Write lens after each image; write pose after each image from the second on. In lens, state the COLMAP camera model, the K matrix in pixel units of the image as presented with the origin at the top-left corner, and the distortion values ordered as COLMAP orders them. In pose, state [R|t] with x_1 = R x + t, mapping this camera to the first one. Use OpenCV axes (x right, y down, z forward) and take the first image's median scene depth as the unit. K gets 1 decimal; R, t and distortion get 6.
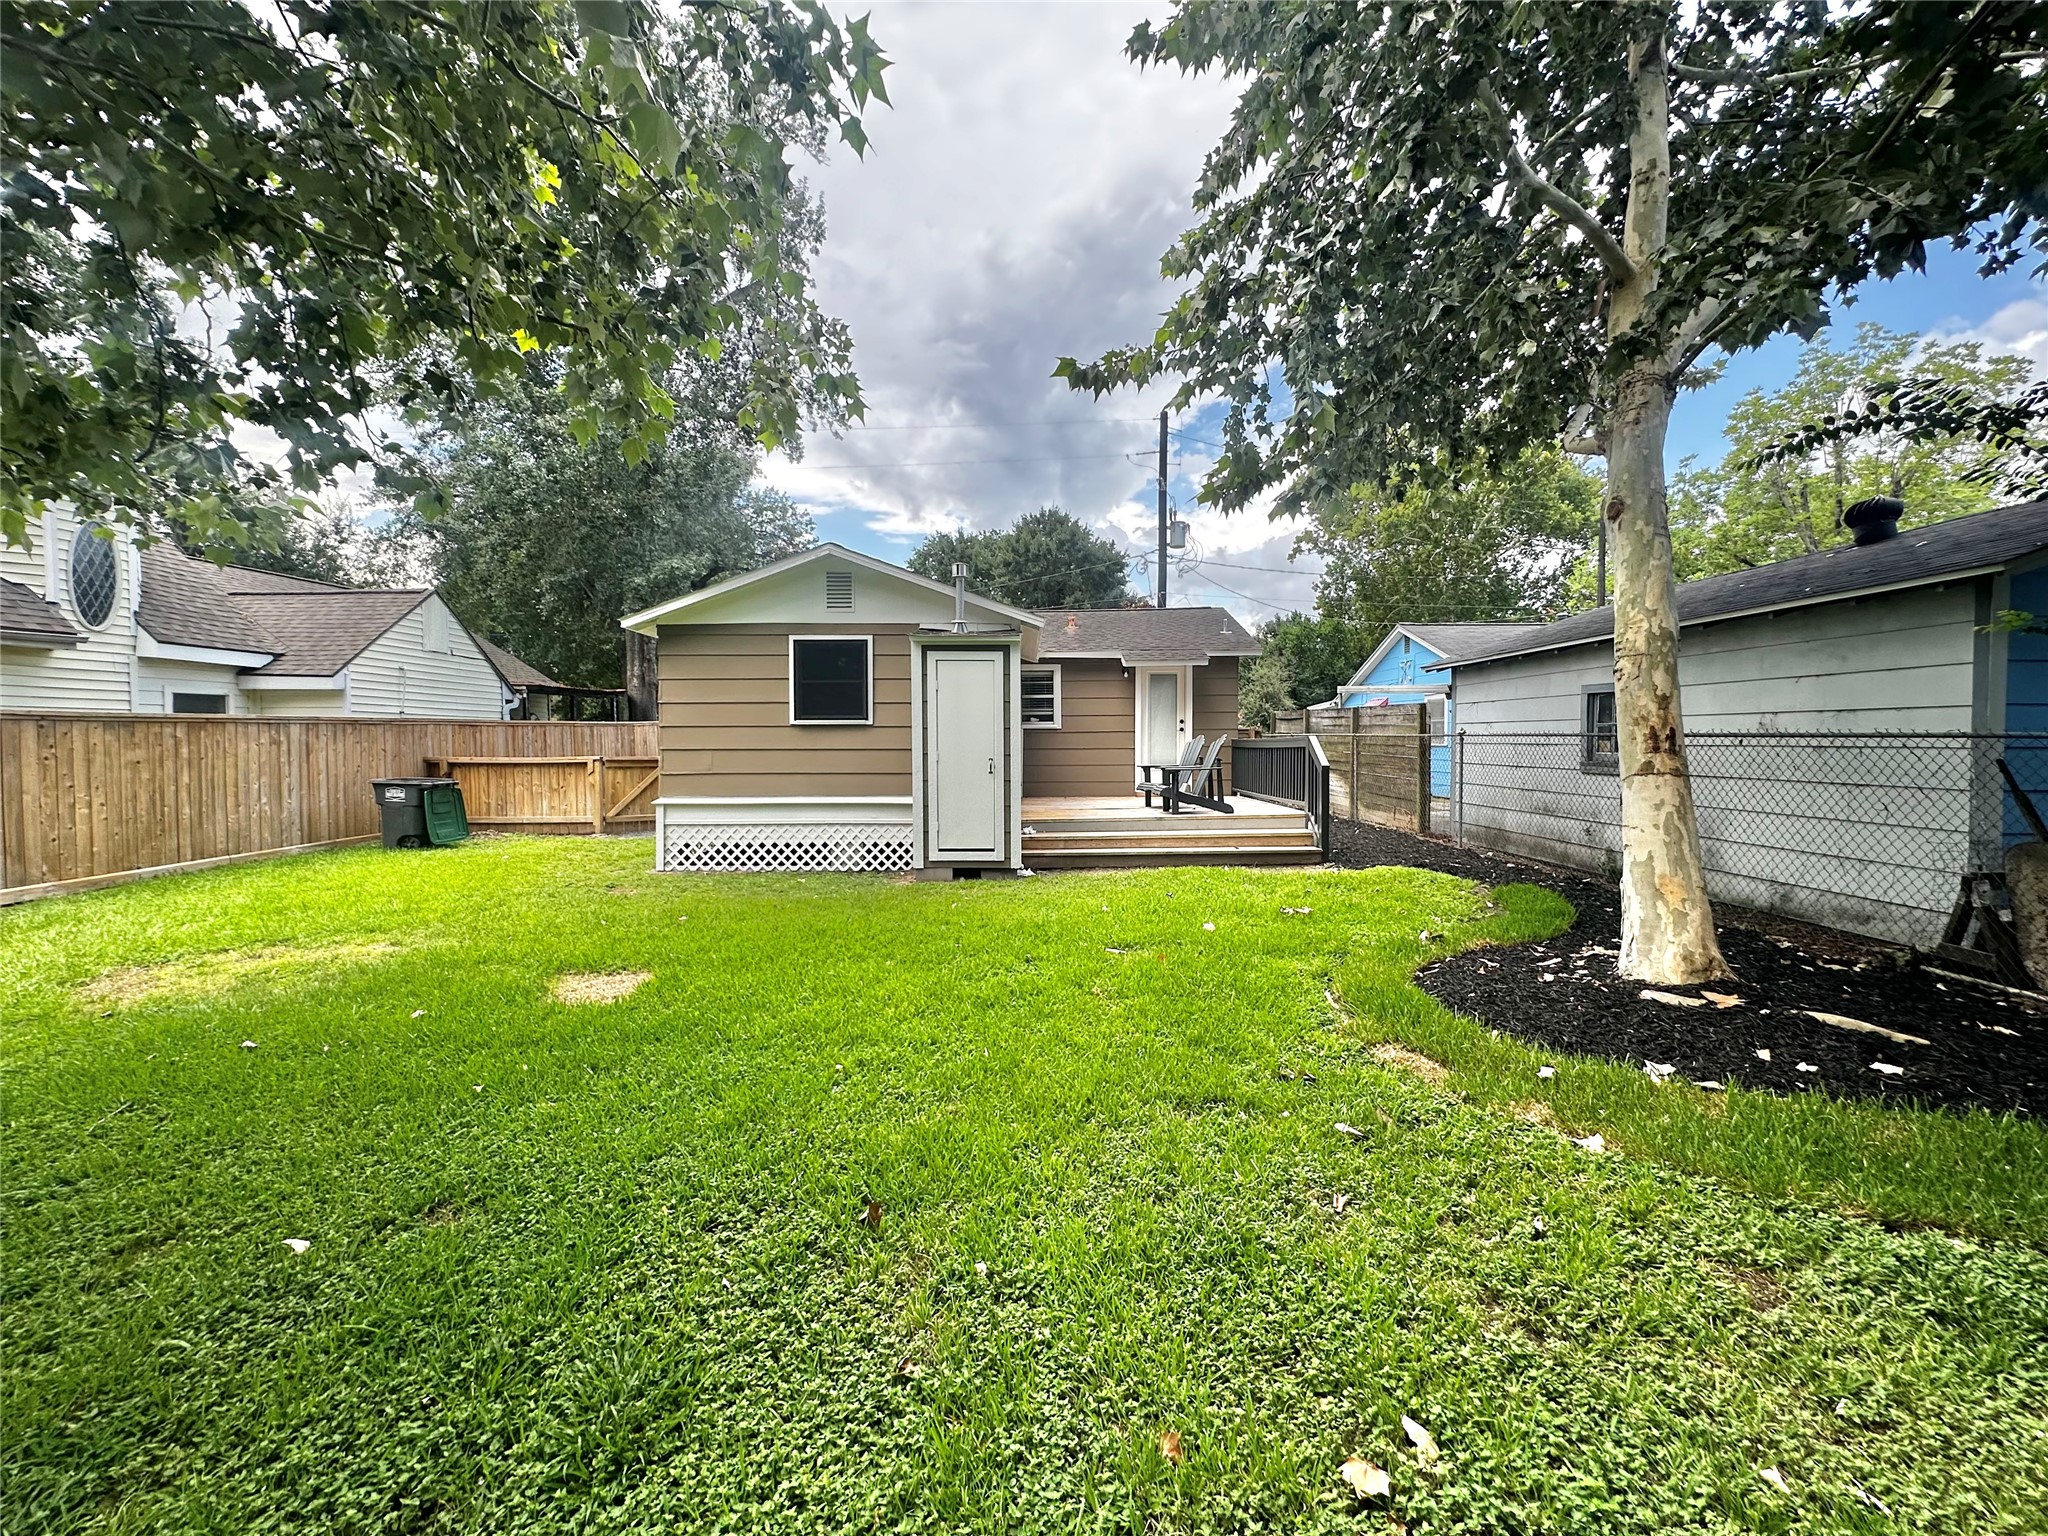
lens RADIAL K [[824.8, 0, 1024.0], [0, 824.8, 768.0], [0, 0, 1]] dist [-0.001090, -0.000272]
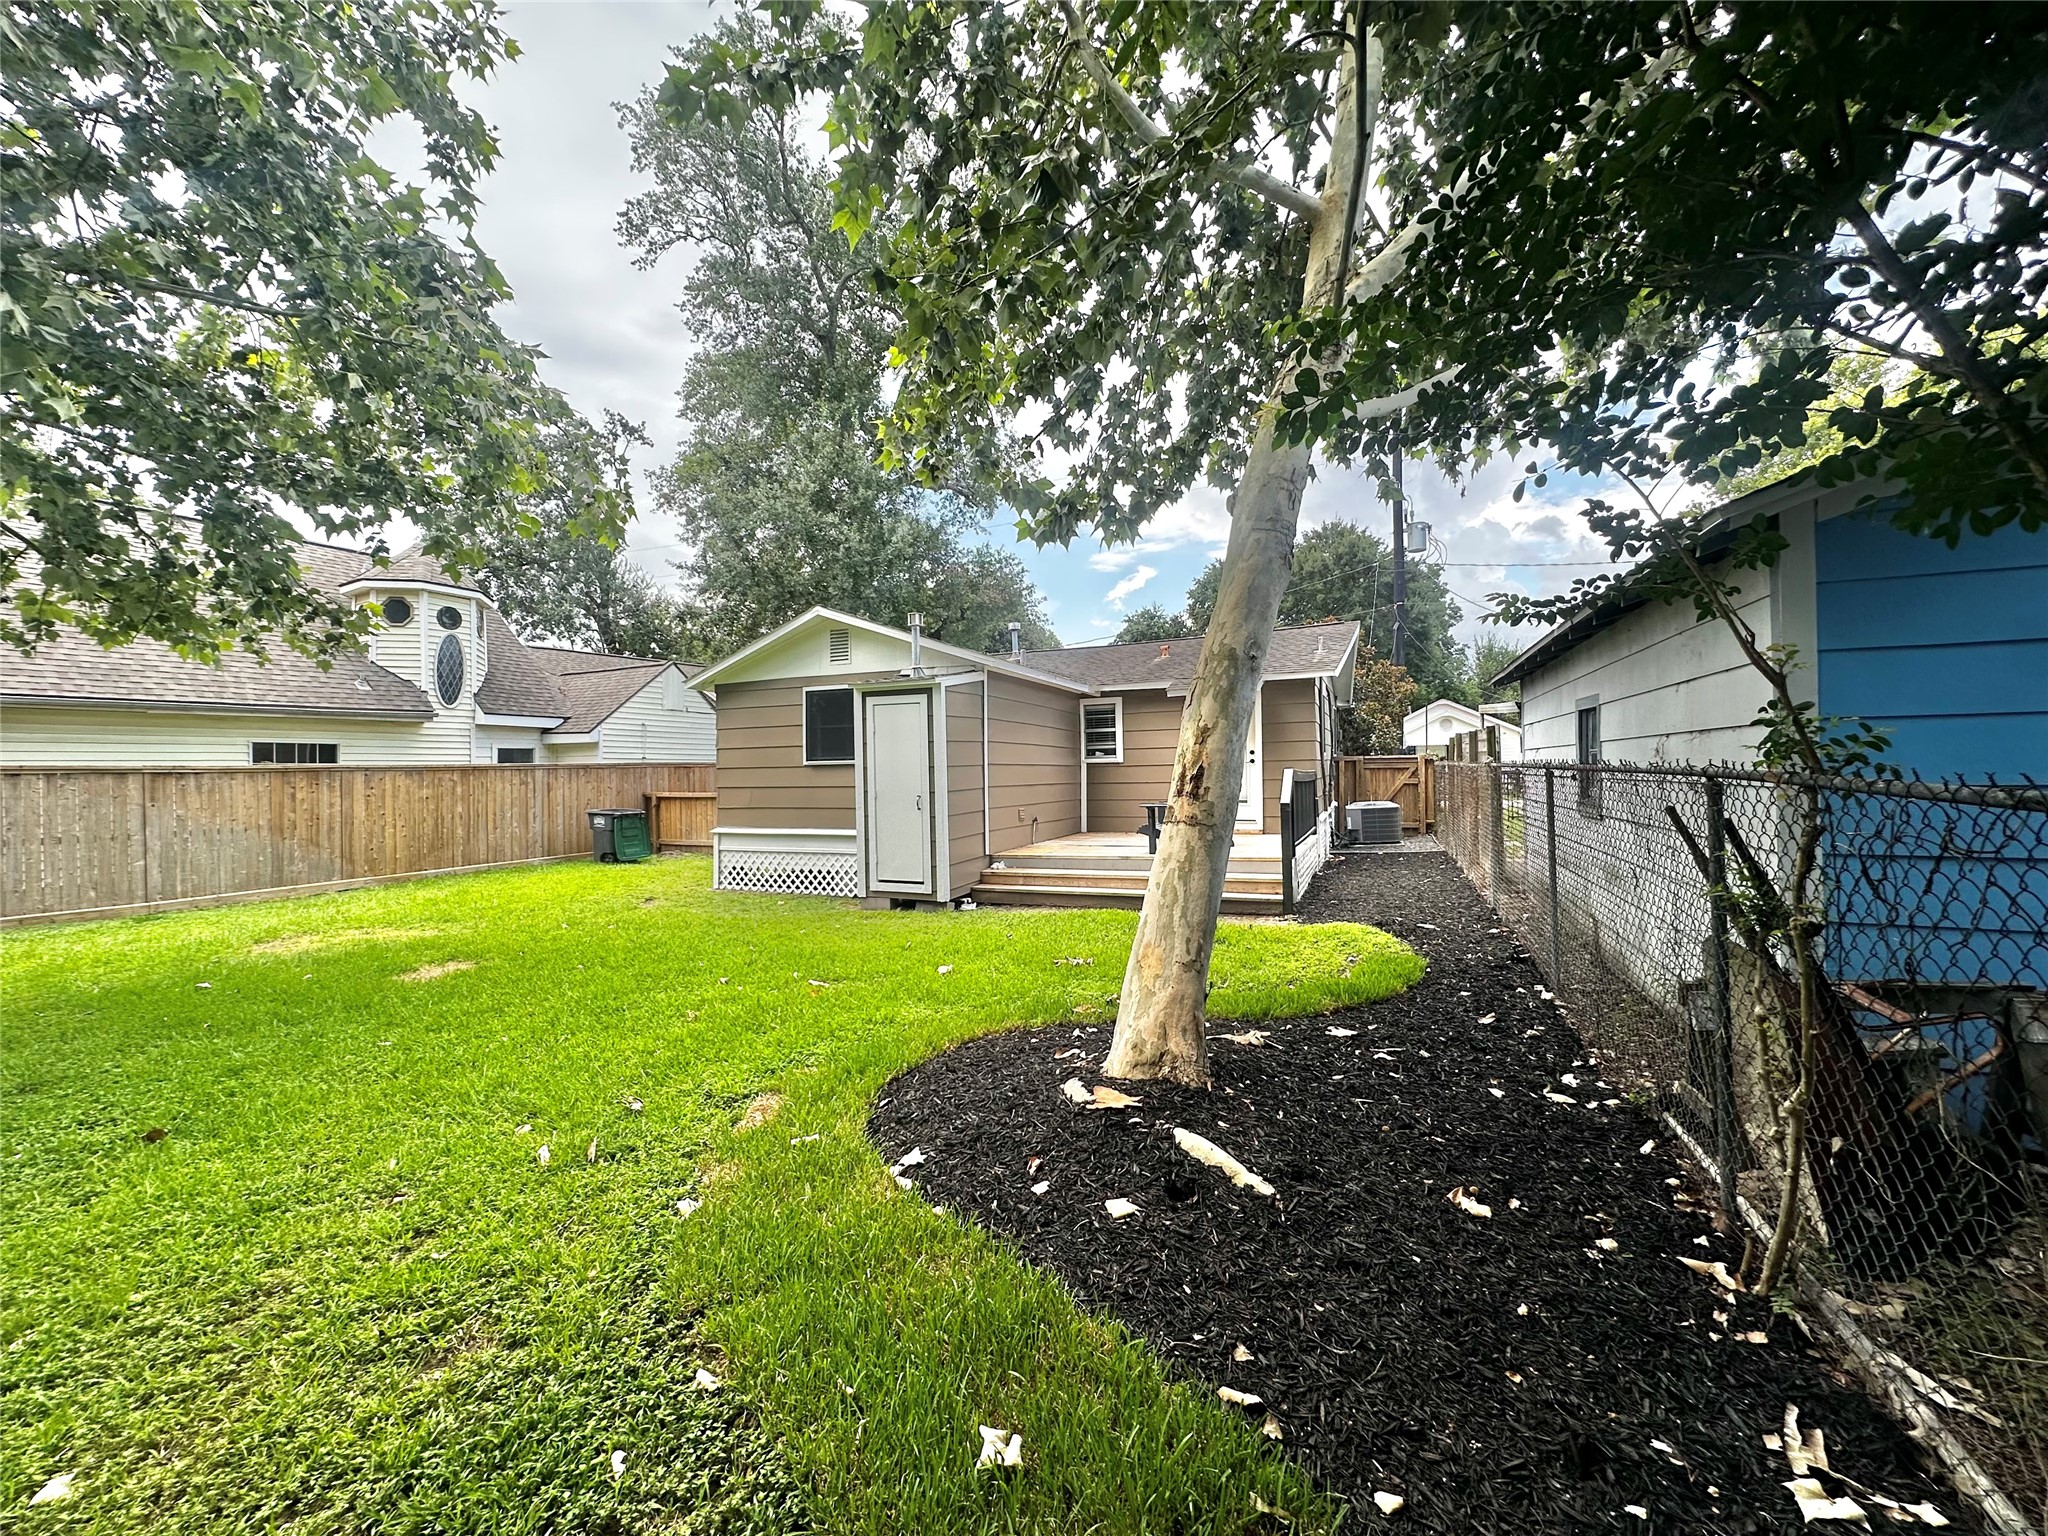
lens RADIAL K [[824.8, 0, 1024.0], [0, 824.8, 768.0], [0, 0, 1]] dist [-0.001090, -0.000272]
pose [[0.911935, -0.013508, -0.410112, 0.460537], [-0.001366, 0.999353, -0.035954, -0.008087], [0.410332, 0.033348, 0.911326, 0.084682]]
